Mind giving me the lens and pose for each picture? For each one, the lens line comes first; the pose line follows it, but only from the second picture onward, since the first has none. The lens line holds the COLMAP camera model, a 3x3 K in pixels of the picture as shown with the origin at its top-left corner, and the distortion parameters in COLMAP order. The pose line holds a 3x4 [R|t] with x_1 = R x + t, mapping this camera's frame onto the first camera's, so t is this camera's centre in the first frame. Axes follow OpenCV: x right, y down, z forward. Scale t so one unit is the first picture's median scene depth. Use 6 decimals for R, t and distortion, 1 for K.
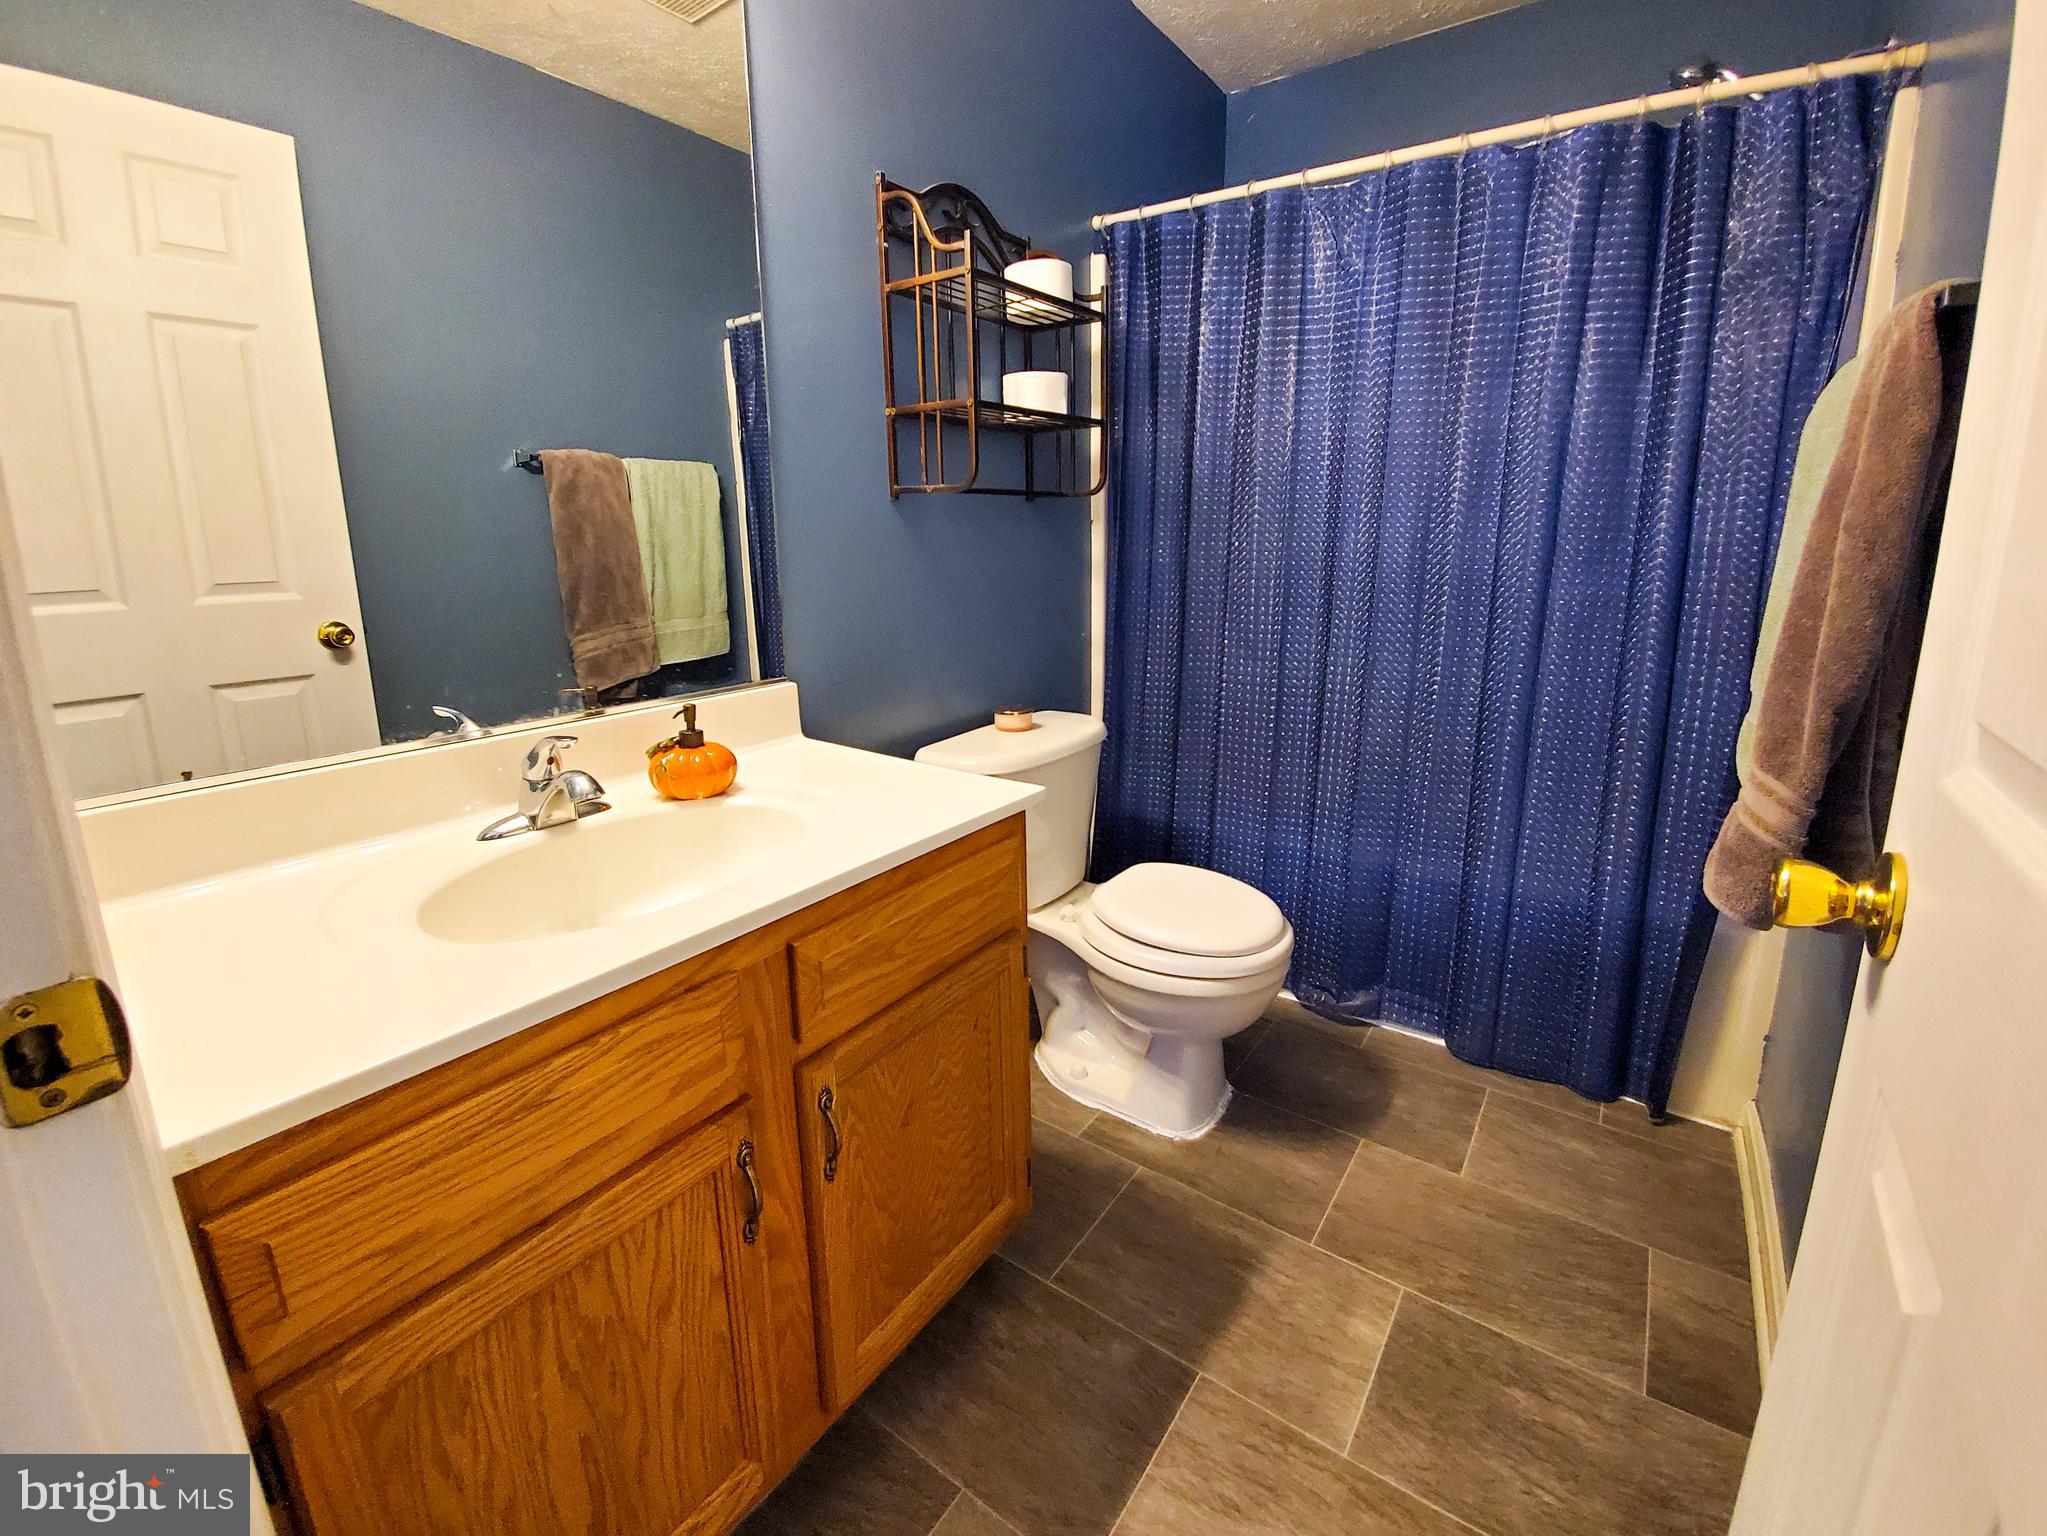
lens RADIAL K [[840.6, 0, 1029.1], [0, 840.6, 714.0], [0, 0, 1]] dist [0.001580, -0.014134]
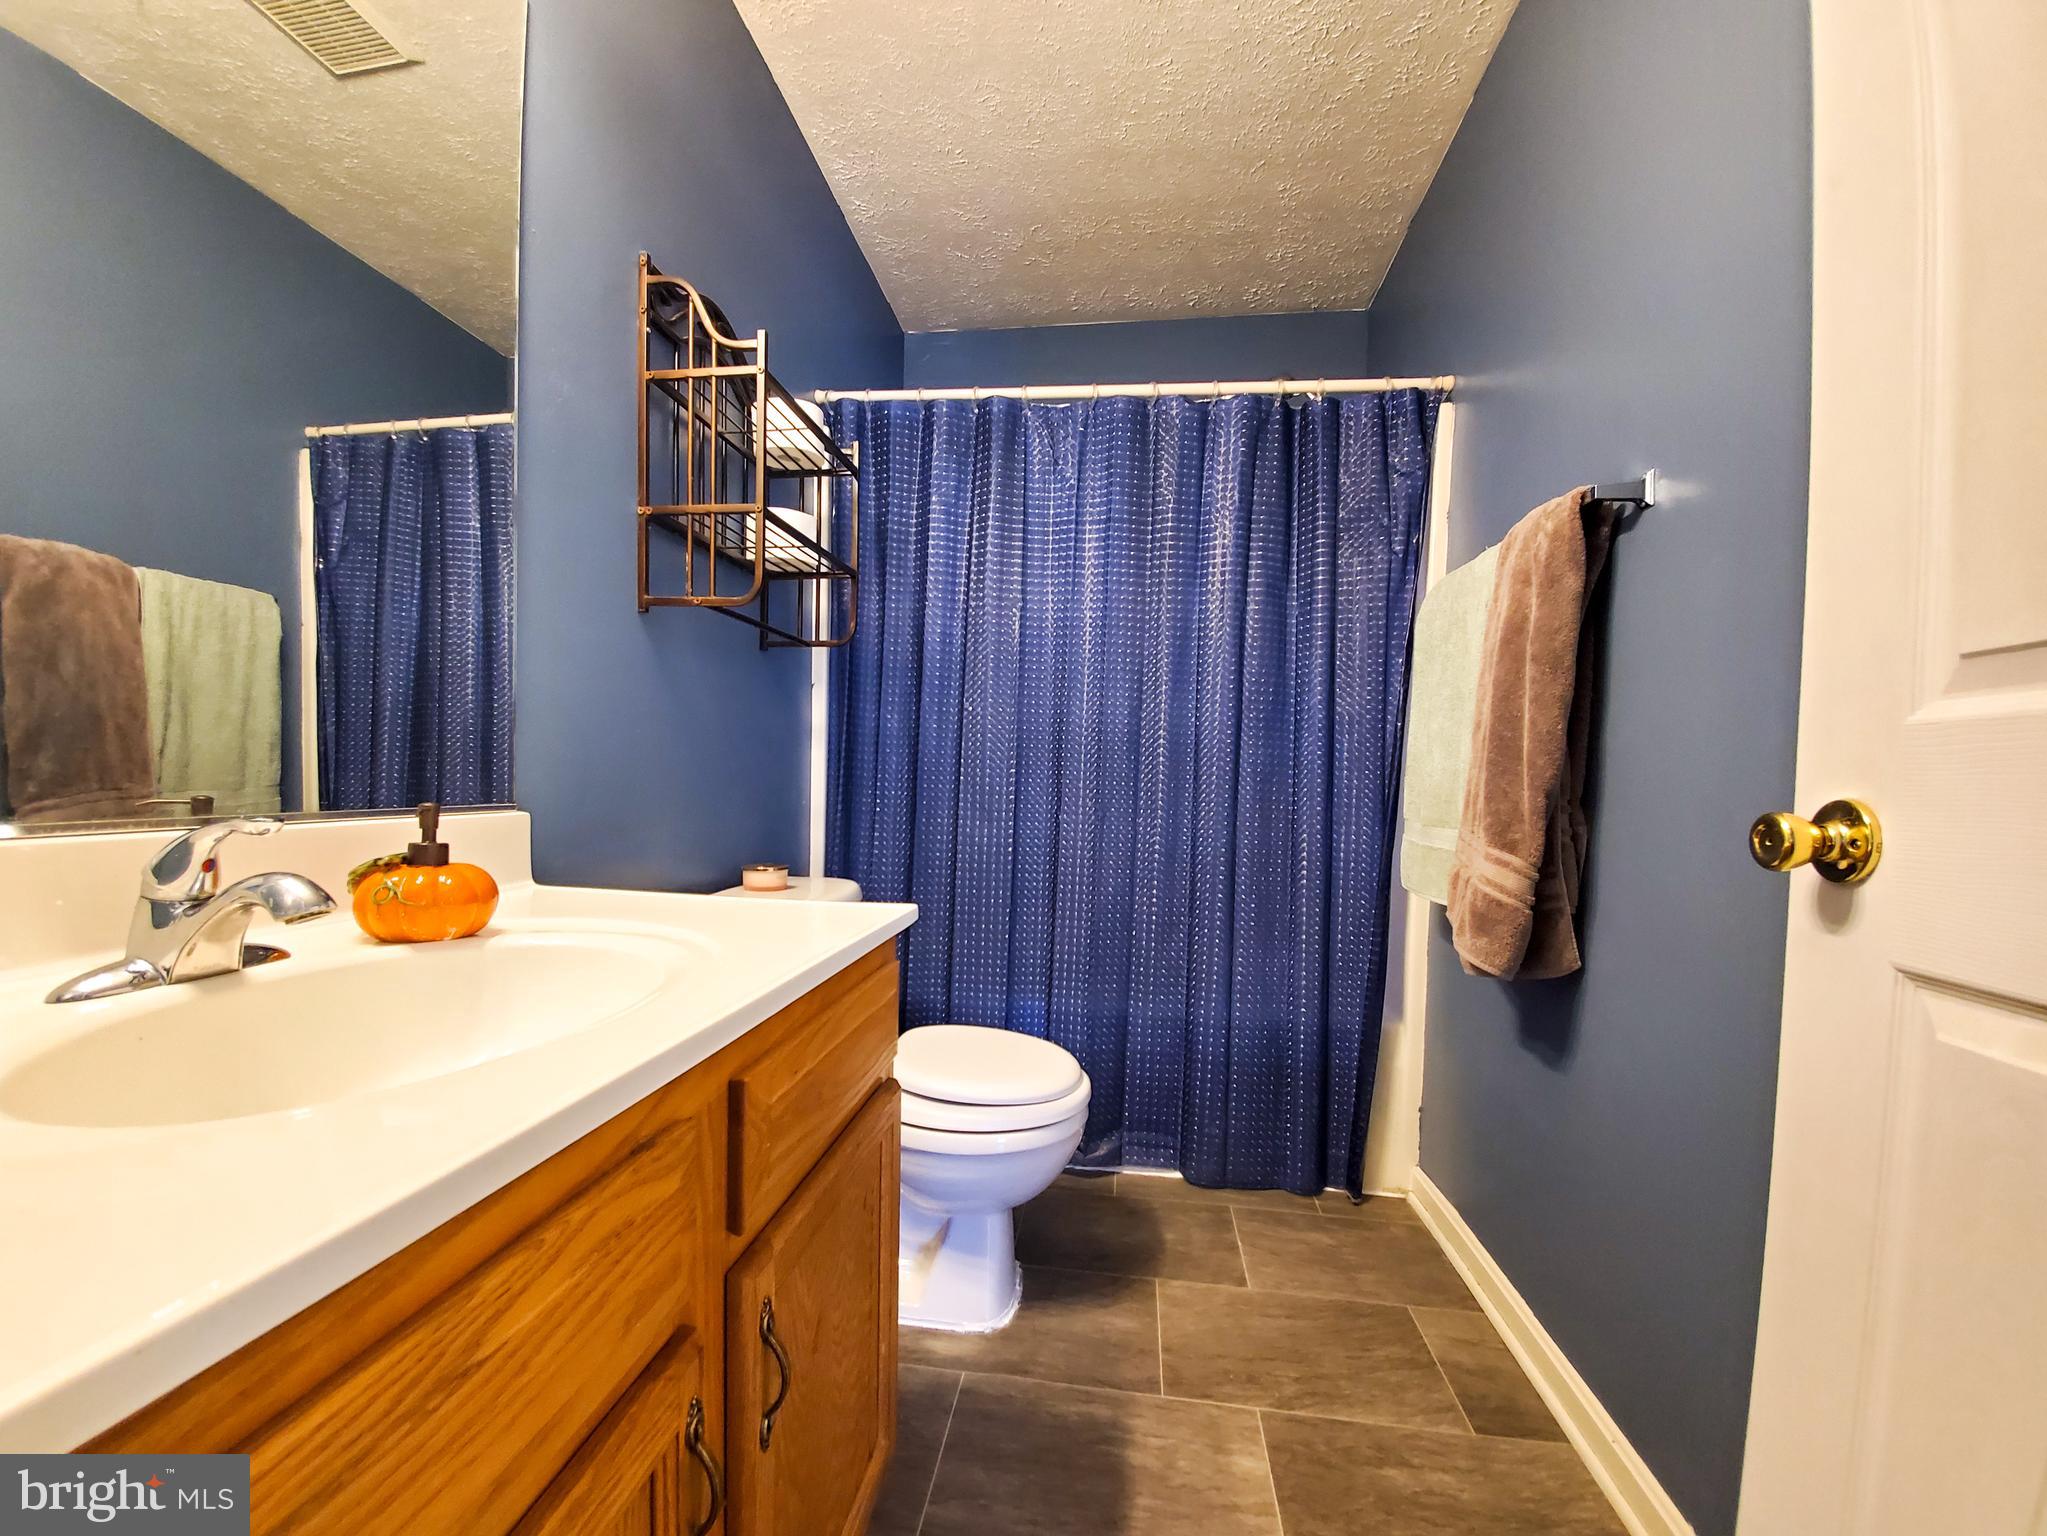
lens RADIAL K [[814.0, 0, 1021.8], [0, 814.0, 807.6], [0, 0, 1]] dist [0.006151, -0.016367]
pose [[0.889523, 0.010901, 0.456761, -0.193045], [0.061441, 0.987781, -0.143227, 0.081706], [-0.452741, 0.155468, 0.877984, 0.135286]]
